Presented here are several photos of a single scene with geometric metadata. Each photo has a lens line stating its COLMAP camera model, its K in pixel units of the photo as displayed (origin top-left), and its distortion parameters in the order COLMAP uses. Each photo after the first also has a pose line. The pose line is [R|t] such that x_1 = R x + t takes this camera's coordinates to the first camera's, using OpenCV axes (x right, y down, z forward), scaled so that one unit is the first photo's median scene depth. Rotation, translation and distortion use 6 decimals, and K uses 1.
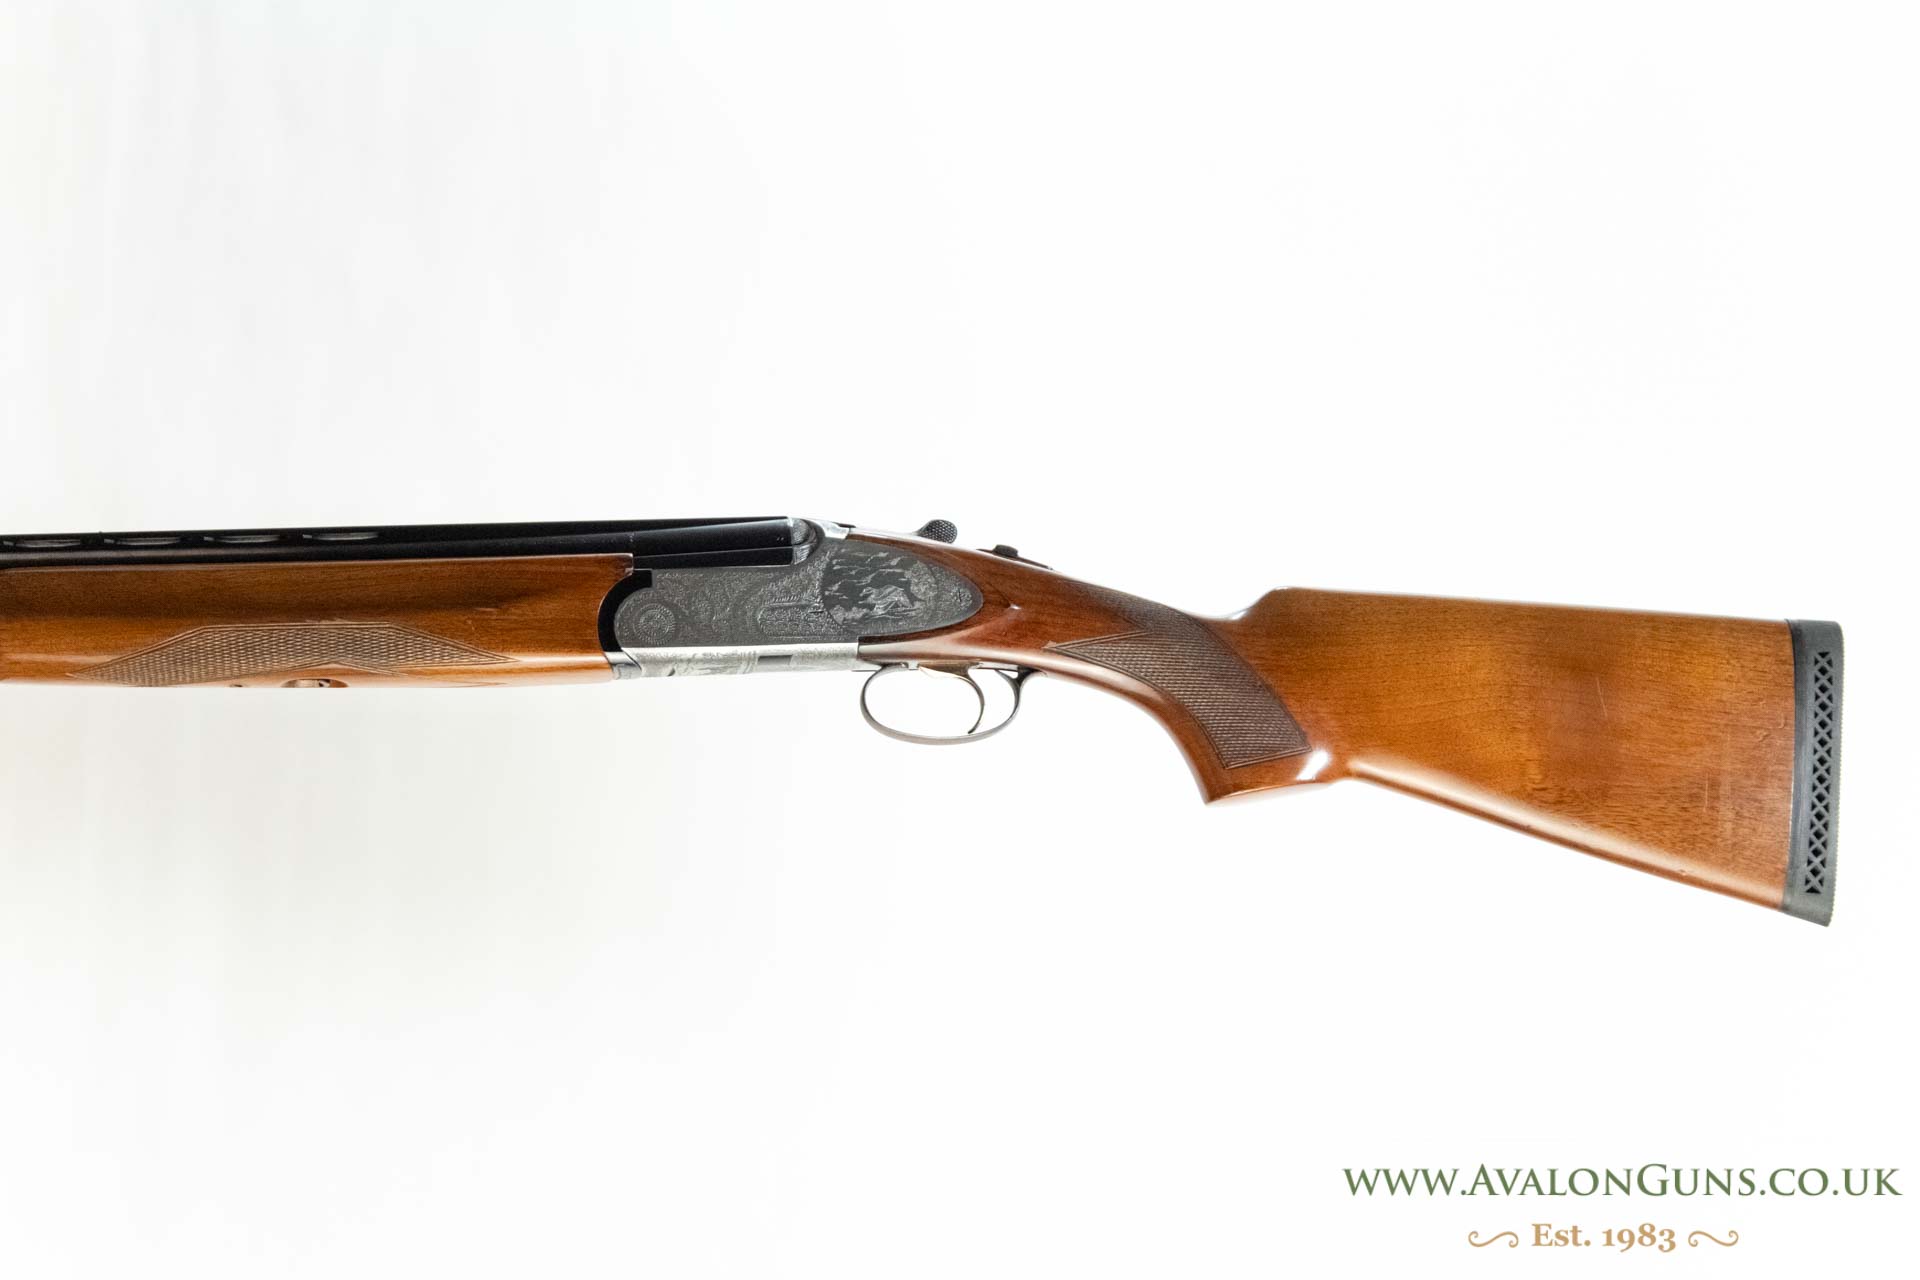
lens RADIAL K [[4543.1, 0, 961.3], [0, 4543.1, 639.1], [0, 0, 1]] dist [0.143593, 0.000000]
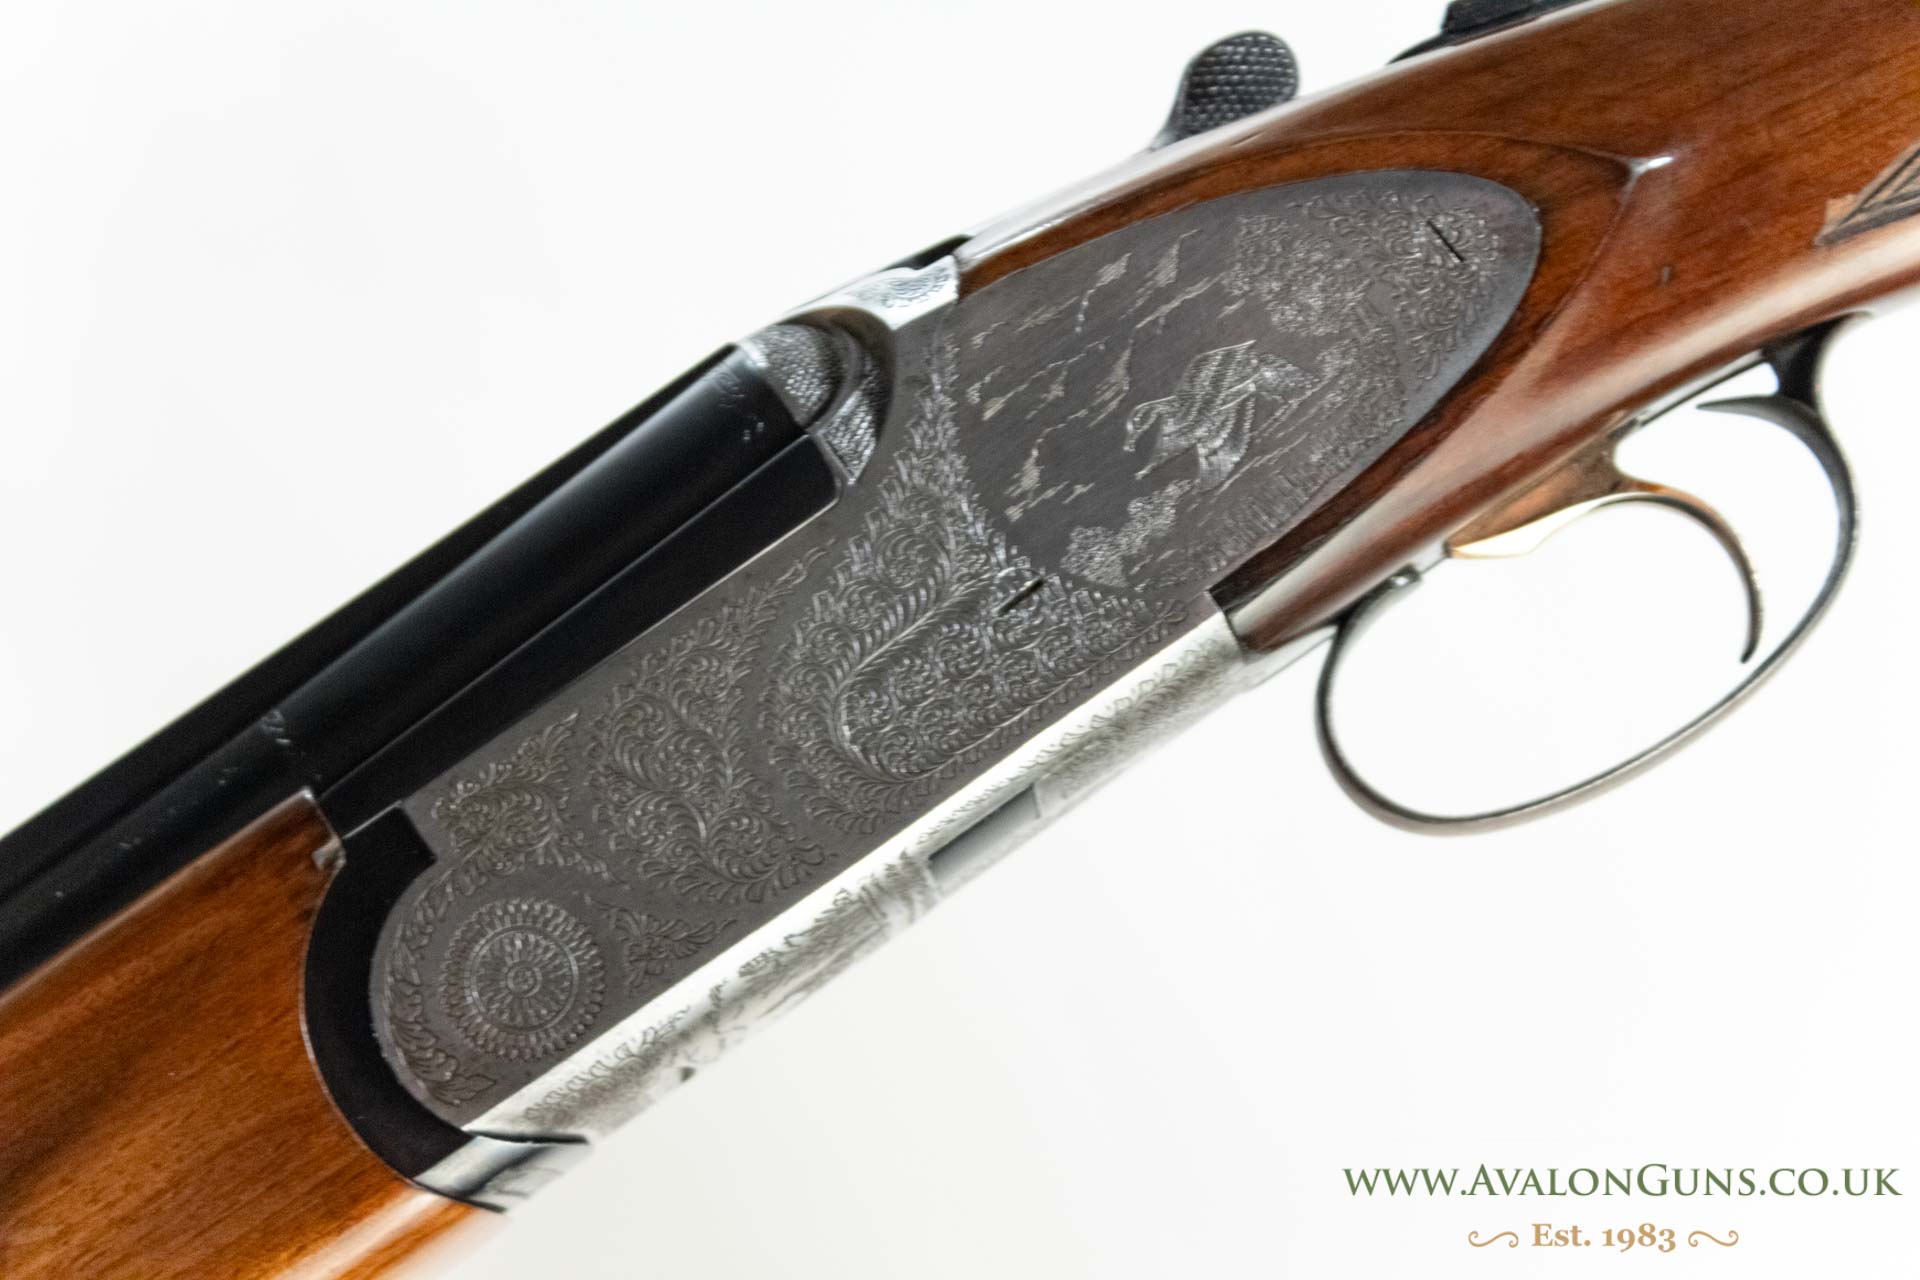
lens RADIAL K [[4543.1, 0, 962.2], [0, 4543.1, 641.0], [0, 0, 1]] dist [0.143593, 0.000000]
pose [[0.840779, -0.538169, -0.058868, -0.020717], [0.541021, 0.839196, 0.055198, -0.019918], [0.019696, -0.078258, 0.996739, 0.739589]]
